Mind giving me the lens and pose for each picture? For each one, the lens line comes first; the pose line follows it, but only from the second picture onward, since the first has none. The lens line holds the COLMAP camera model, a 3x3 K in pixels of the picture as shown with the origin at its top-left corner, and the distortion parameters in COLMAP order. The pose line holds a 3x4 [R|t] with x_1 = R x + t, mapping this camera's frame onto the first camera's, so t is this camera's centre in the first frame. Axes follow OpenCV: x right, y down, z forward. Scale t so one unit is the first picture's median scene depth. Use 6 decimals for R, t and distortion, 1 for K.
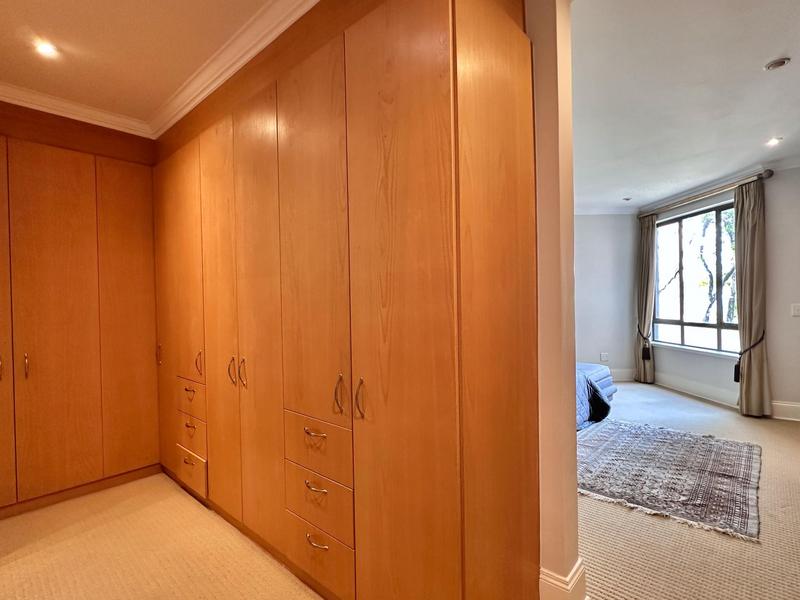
lens RADIAL K [[400.2, 0, 399.3], [0, 400.2, 302.7], [0, 0, 1]] dist [0.000098, -0.000104]
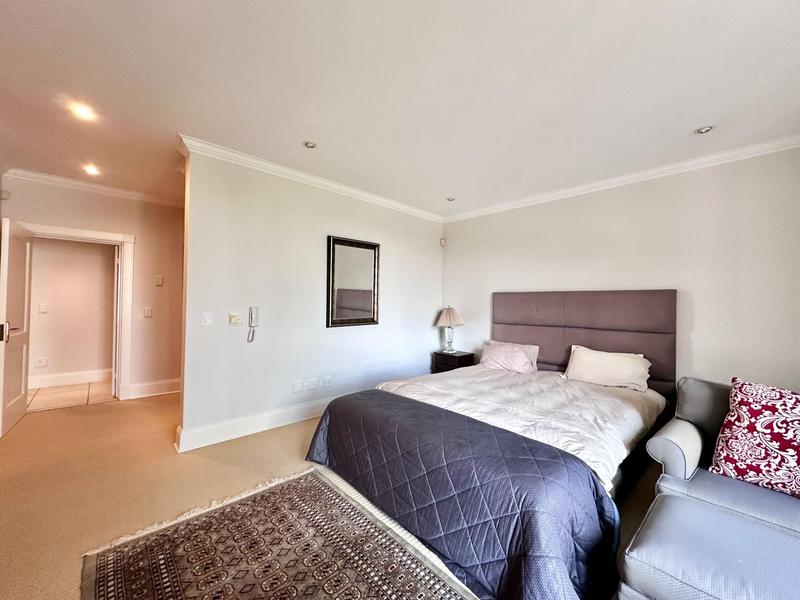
lens RADIAL K [[318.7, 0, 400.7], [0, 318.7, 299.9], [0, 0, 1]] dist [-0.002143, 0.000847]
pose [[-0.079378, 0.007998, -0.996813, 0.655702], [-0.021268, 0.999727, 0.009715, -0.016317], [0.996618, 0.021971, -0.079186, 0.742679]]
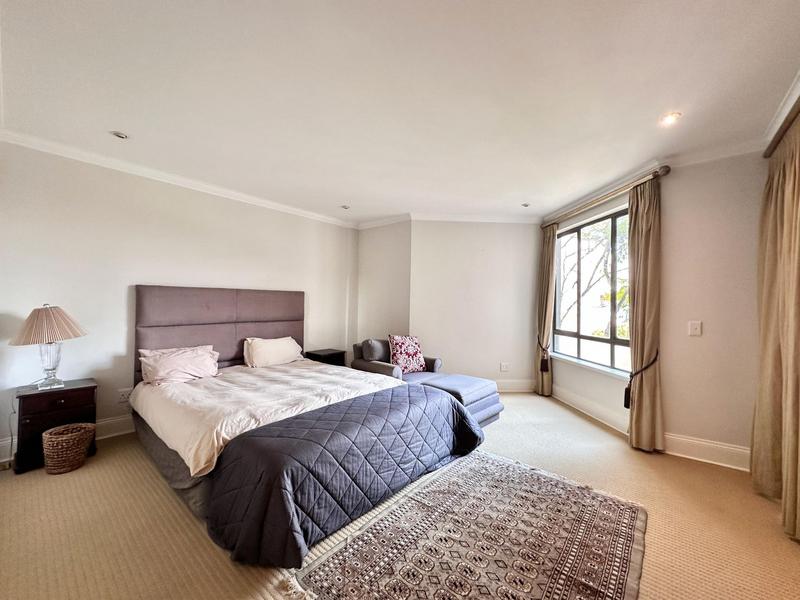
lens RADIAL K [[318.7, 0, 400.7], [0, 318.7, 299.9], [0, 0, 1]] dist [-0.002143, 0.000847]
pose [[0.998546, 0.031802, 0.043516, 0.266358], [-0.030988, 0.999334, -0.019265, -0.007865], [-0.044100, 0.017889, 0.998867, 0.275380]]
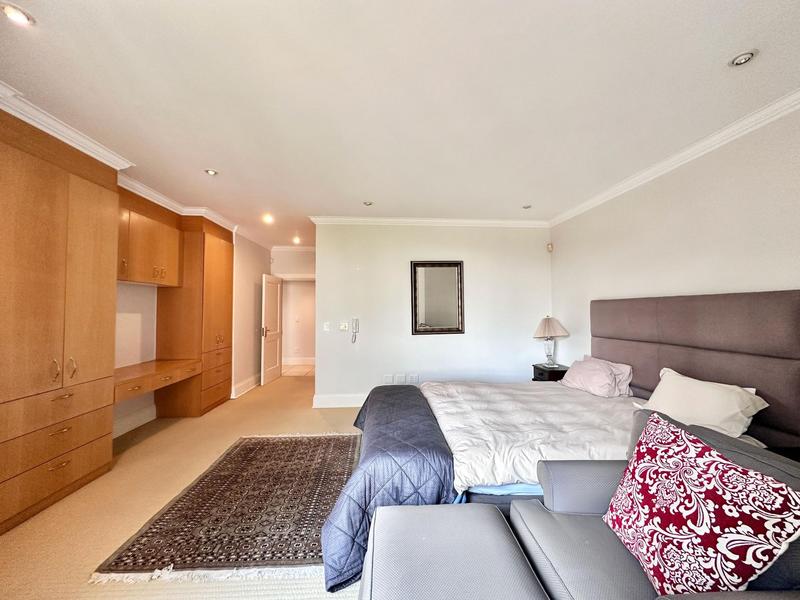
lens RADIAL K [[318.7, 0, 400.7], [0, 318.7, 299.9], [0, 0, 1]] dist [-0.002143, 0.000847]
pose [[-0.694198, -0.003819, -0.719774, 0.619304], [0.010189, 0.999834, -0.015132, -0.028109], [0.719712, -0.017839, -0.694043, 1.120504]]
